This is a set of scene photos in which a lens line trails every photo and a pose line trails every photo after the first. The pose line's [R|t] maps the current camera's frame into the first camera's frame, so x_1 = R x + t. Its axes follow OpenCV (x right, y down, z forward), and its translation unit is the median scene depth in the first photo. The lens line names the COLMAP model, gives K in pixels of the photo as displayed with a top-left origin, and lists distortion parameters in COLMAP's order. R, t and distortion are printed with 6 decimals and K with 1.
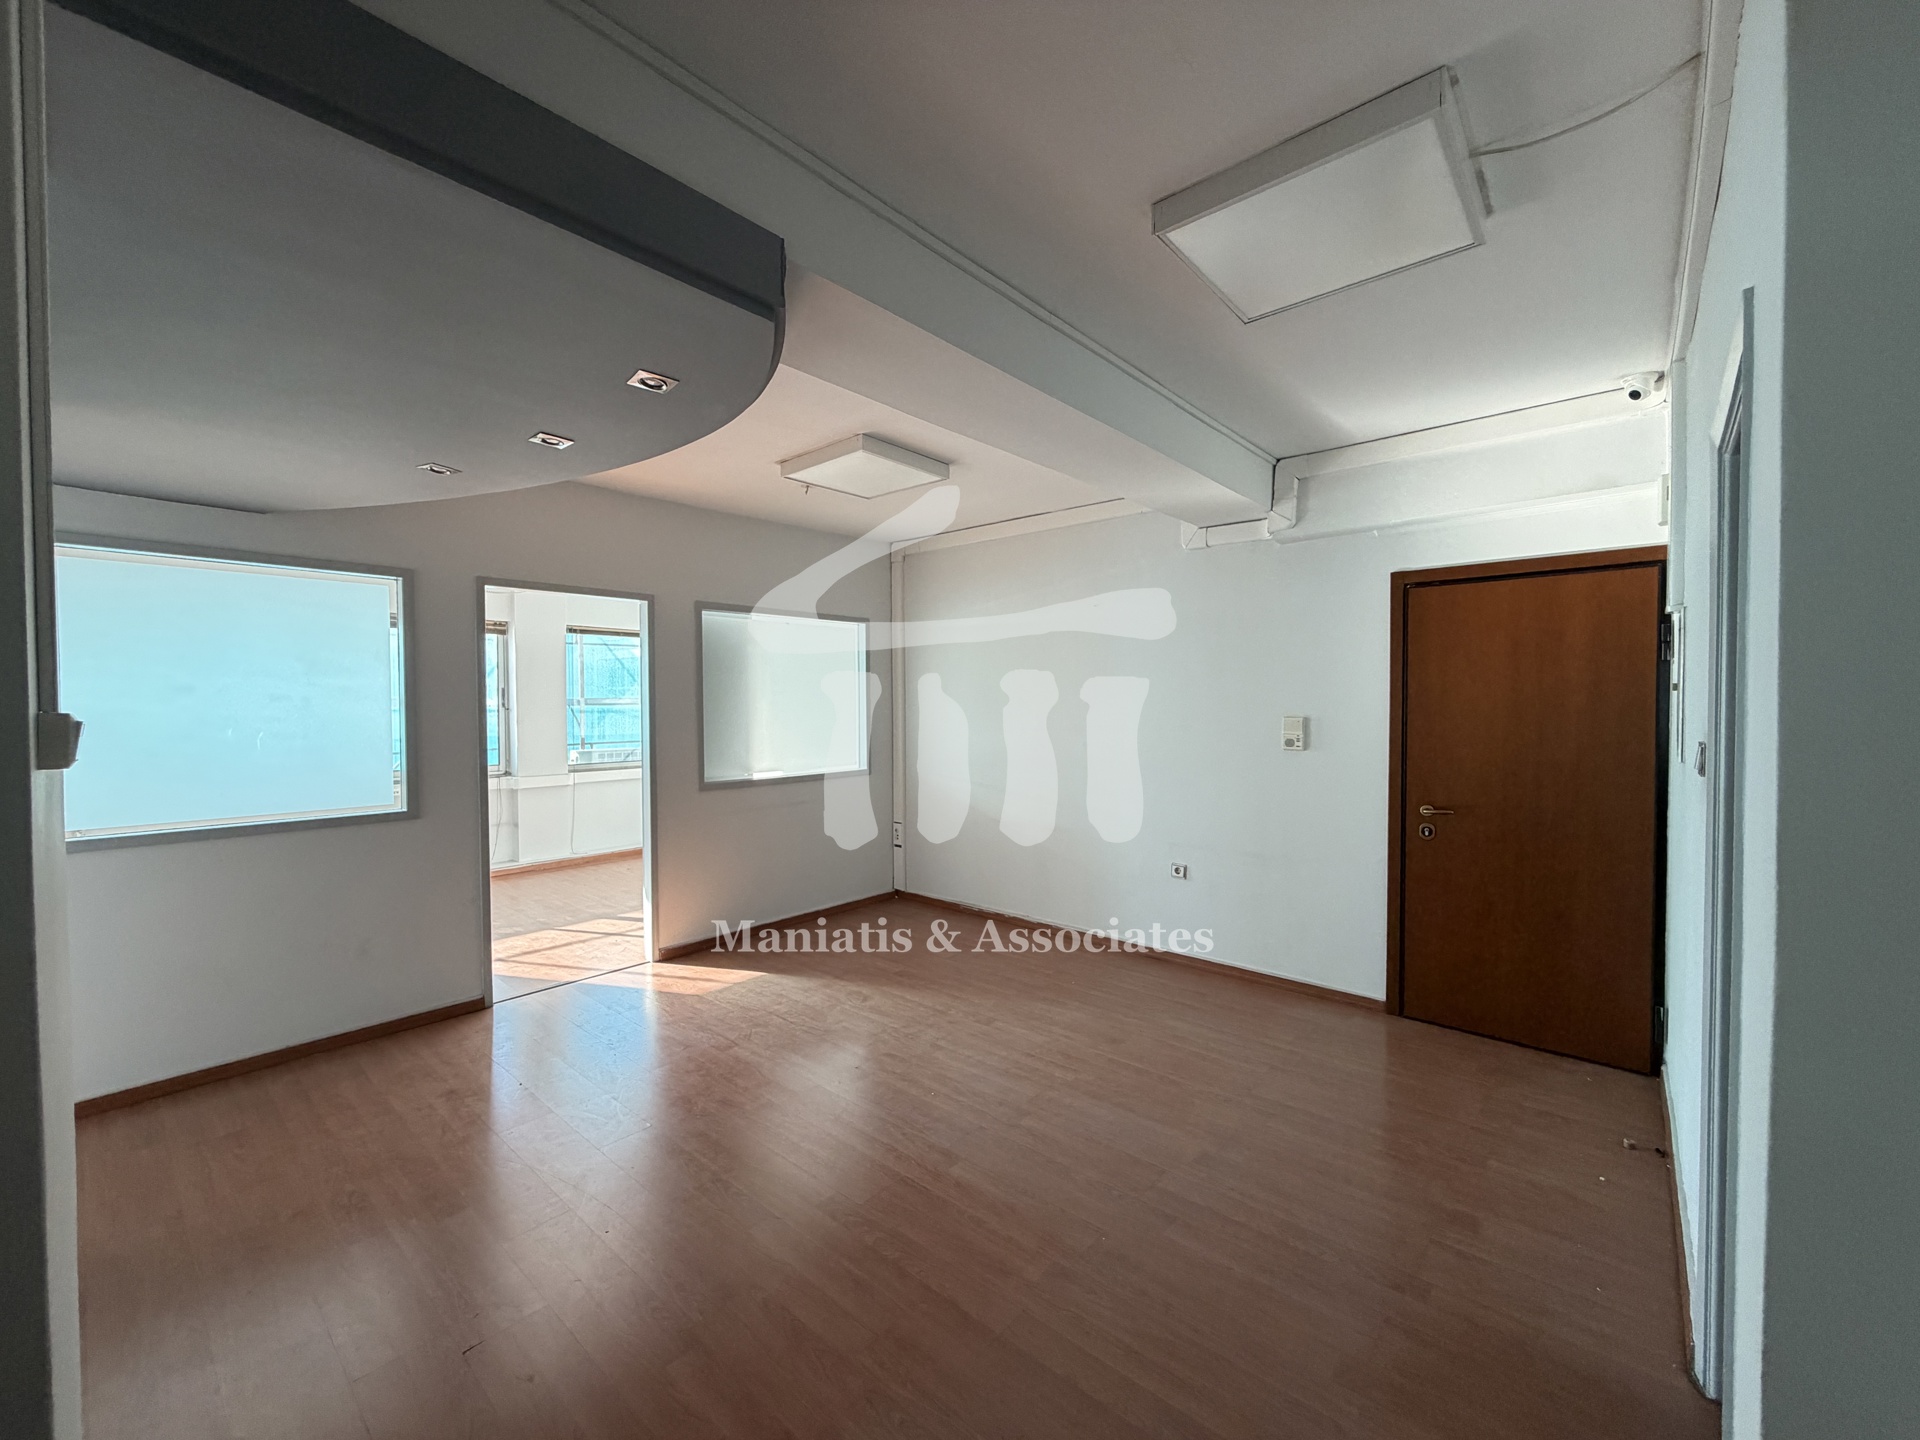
lens RADIAL K [[763.8, 0, 953.0], [0, 763.8, 719.4], [0, 0, 1]] dist [-0.001249, 0.000555]
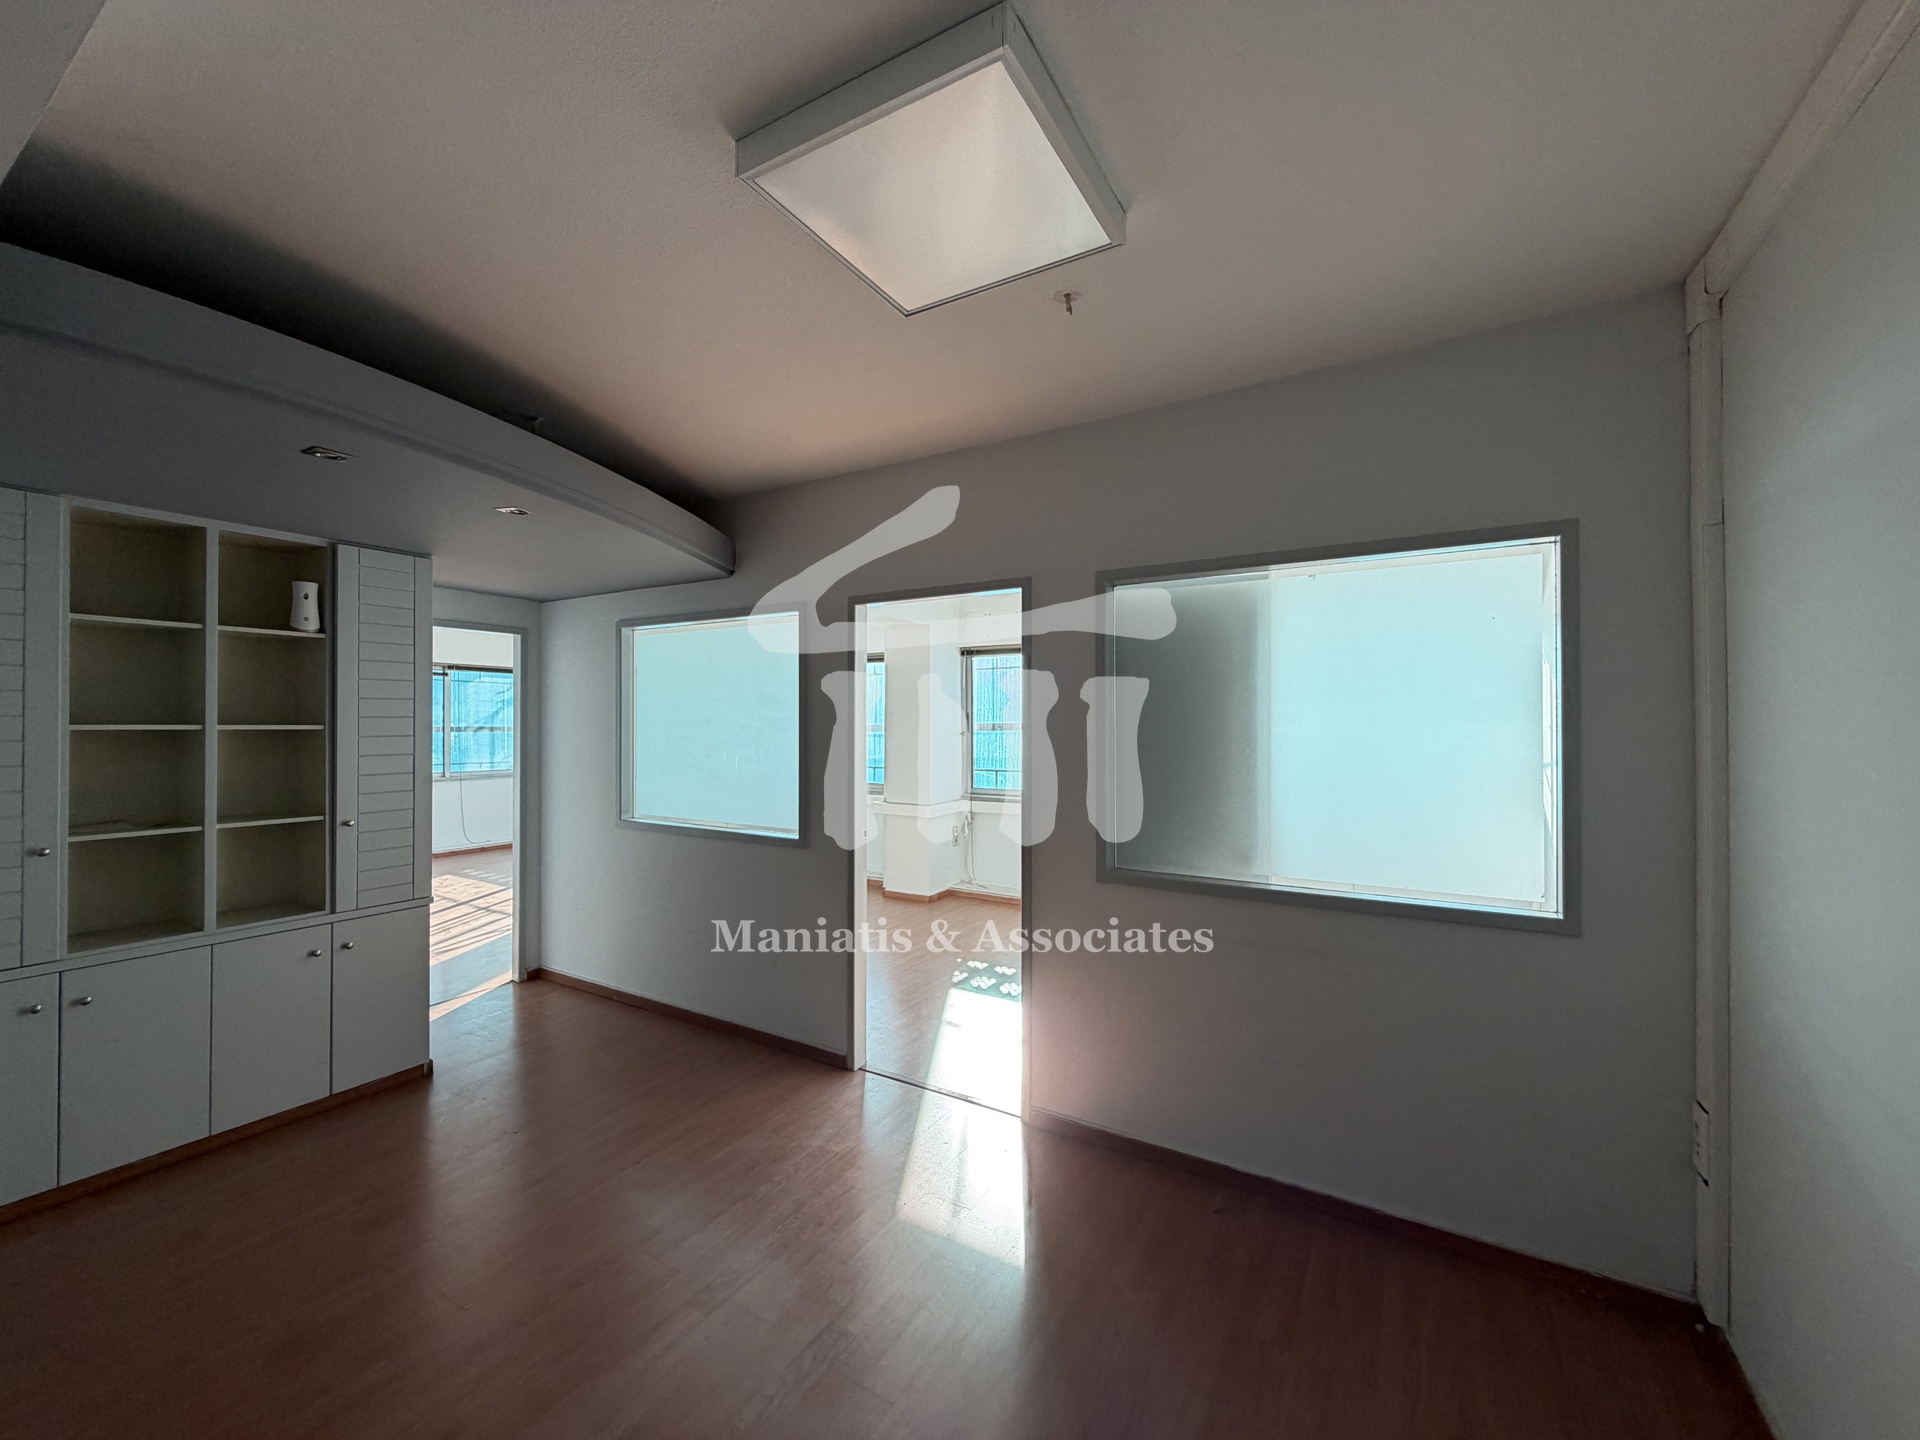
lens RADIAL K [[757.3, 0, 960.0], [0, 757.3, 720.0], [0, 0, 1]] dist [0.000011, 0.000305]
pose [[0.187174, -0.000427, -0.982327, 0.306562], [-0.024377, 0.999690, -0.005079, -0.037173], [0.982024, 0.024897, 0.187106, 0.974176]]
